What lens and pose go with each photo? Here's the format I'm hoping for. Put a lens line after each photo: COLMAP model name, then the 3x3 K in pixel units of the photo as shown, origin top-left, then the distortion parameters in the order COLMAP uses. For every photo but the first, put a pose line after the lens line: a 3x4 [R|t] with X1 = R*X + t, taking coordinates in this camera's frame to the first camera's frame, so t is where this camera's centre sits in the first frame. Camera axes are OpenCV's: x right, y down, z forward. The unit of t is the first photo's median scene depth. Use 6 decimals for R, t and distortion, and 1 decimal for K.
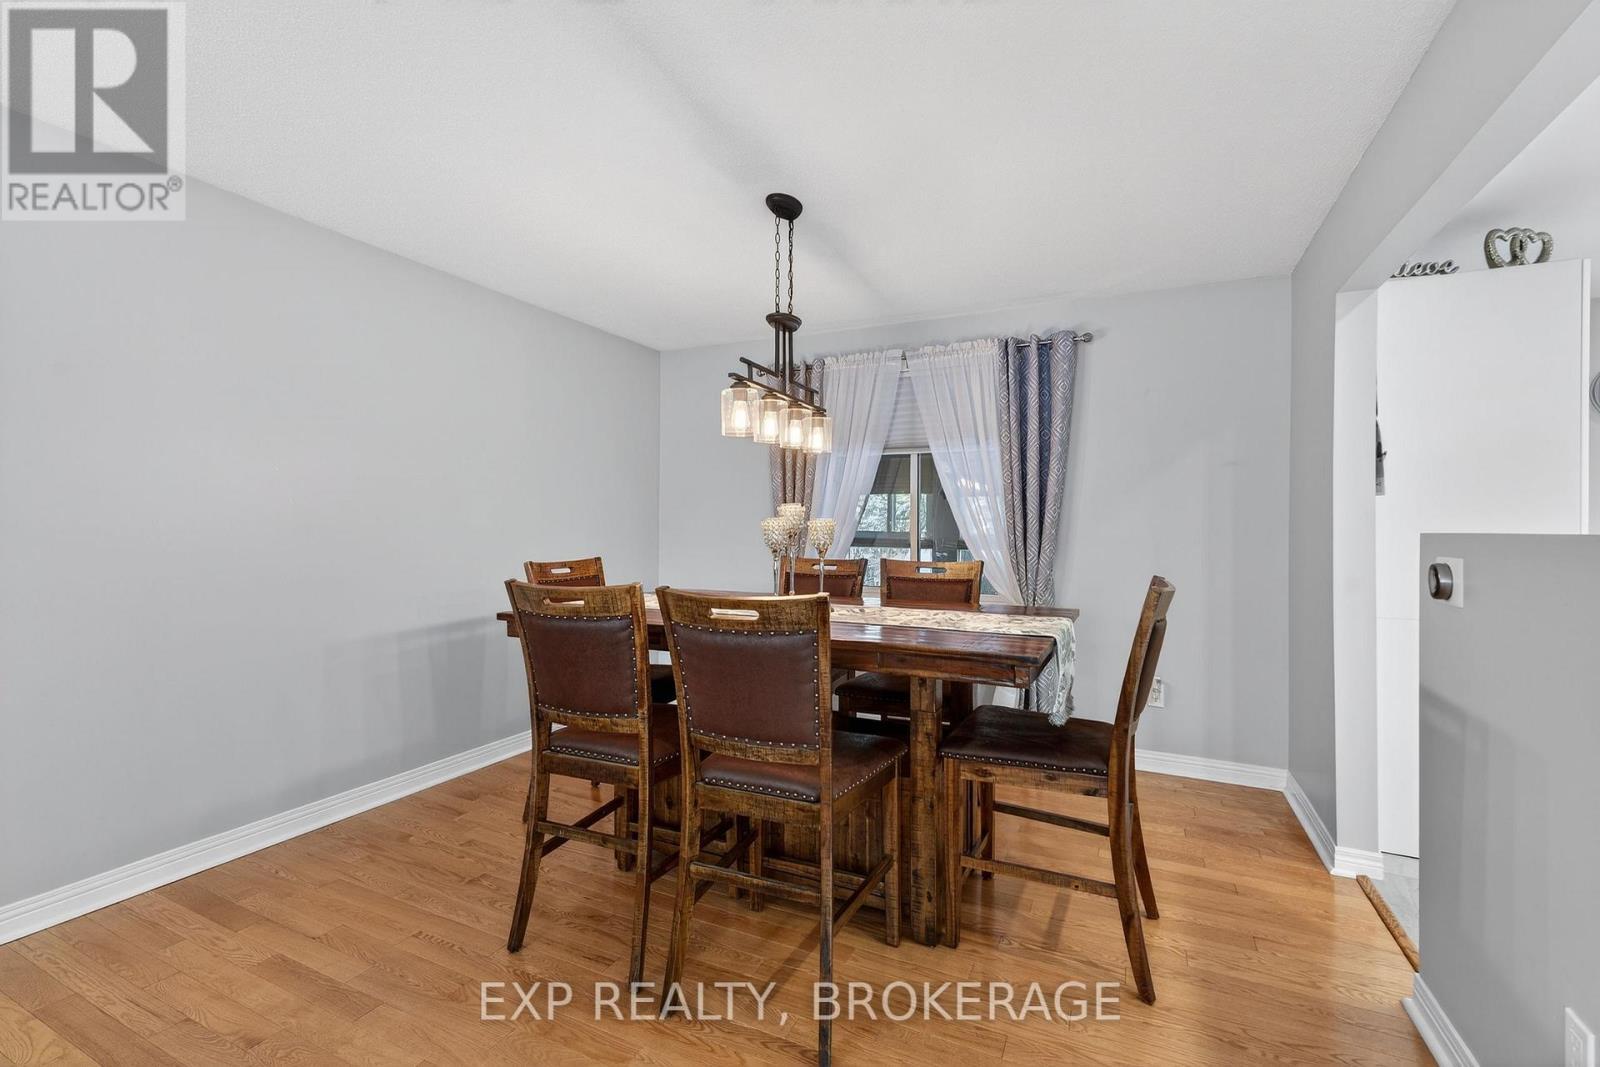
lens RADIAL K [[692.5, 0, 800.0], [0, 692.5, 533.5], [0, 0, 1]] dist [-0.000402, -0.000034]
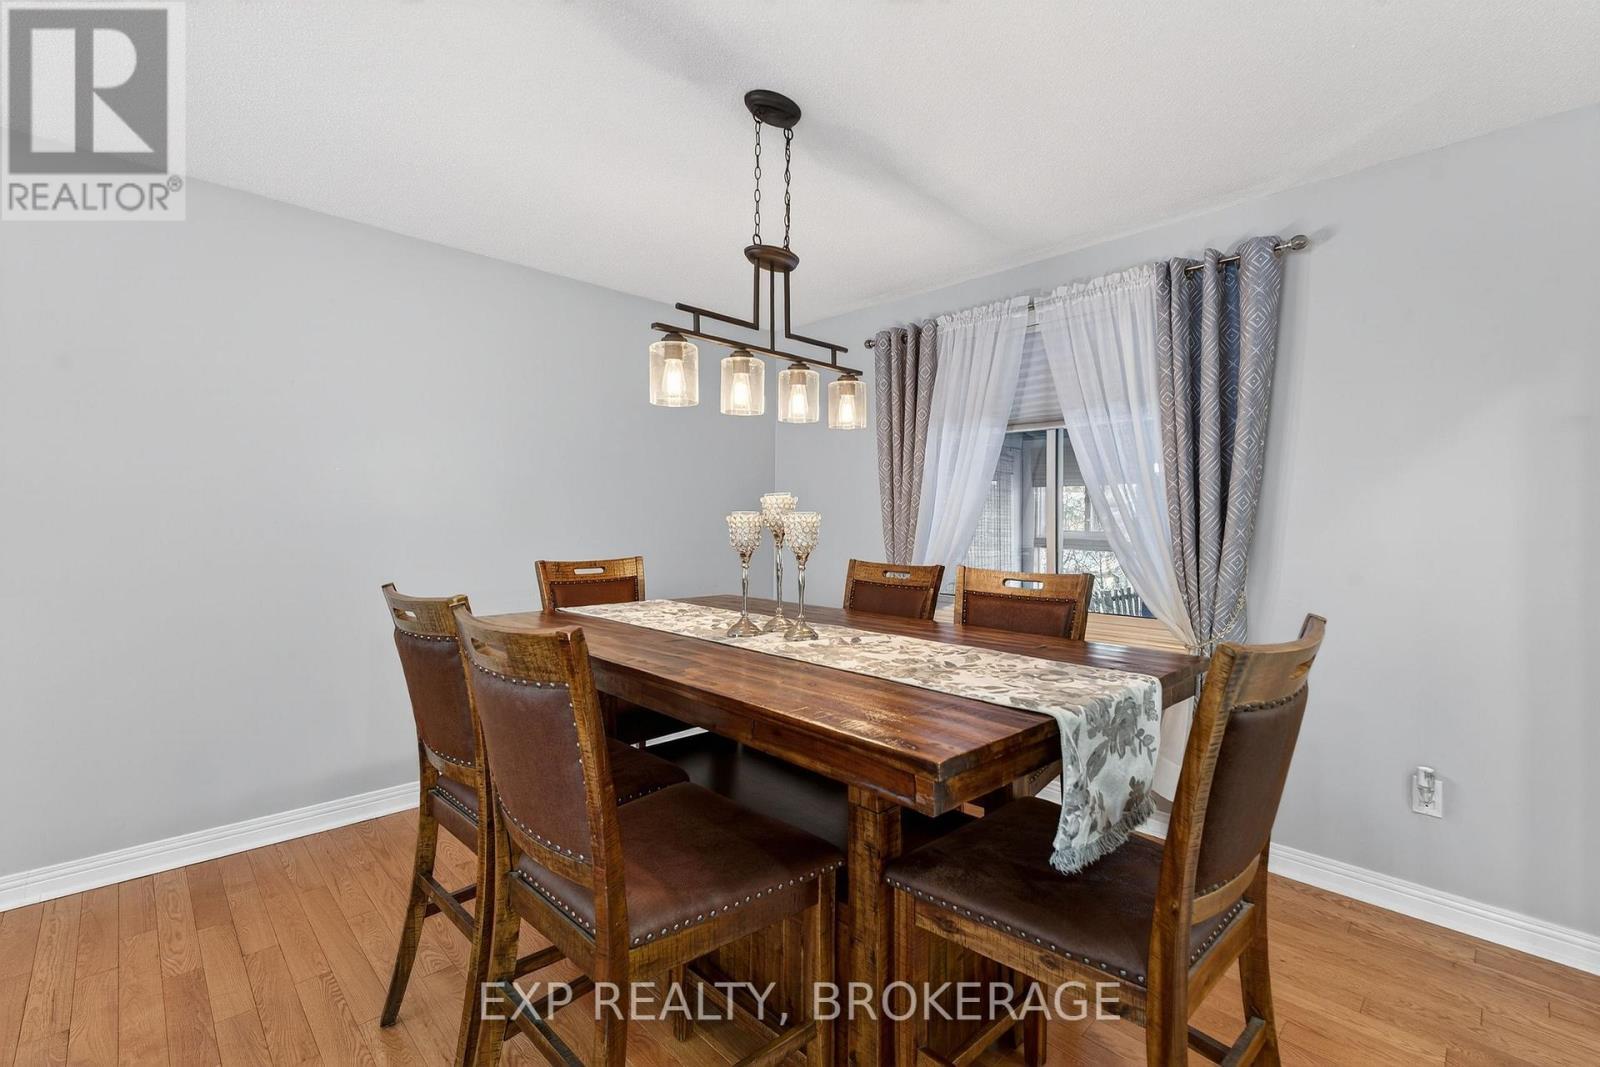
lens RADIAL K [[699.2, 0, 798.0], [0, 699.2, 520.2], [0, 0, 1]] dist [0.004769, -0.000649]
pose [[0.938822, 0.002672, -0.344393, 0.245768], [-0.008013, 0.999869, -0.014086, -0.002446], [0.344310, 0.015984, 0.938720, 0.254476]]
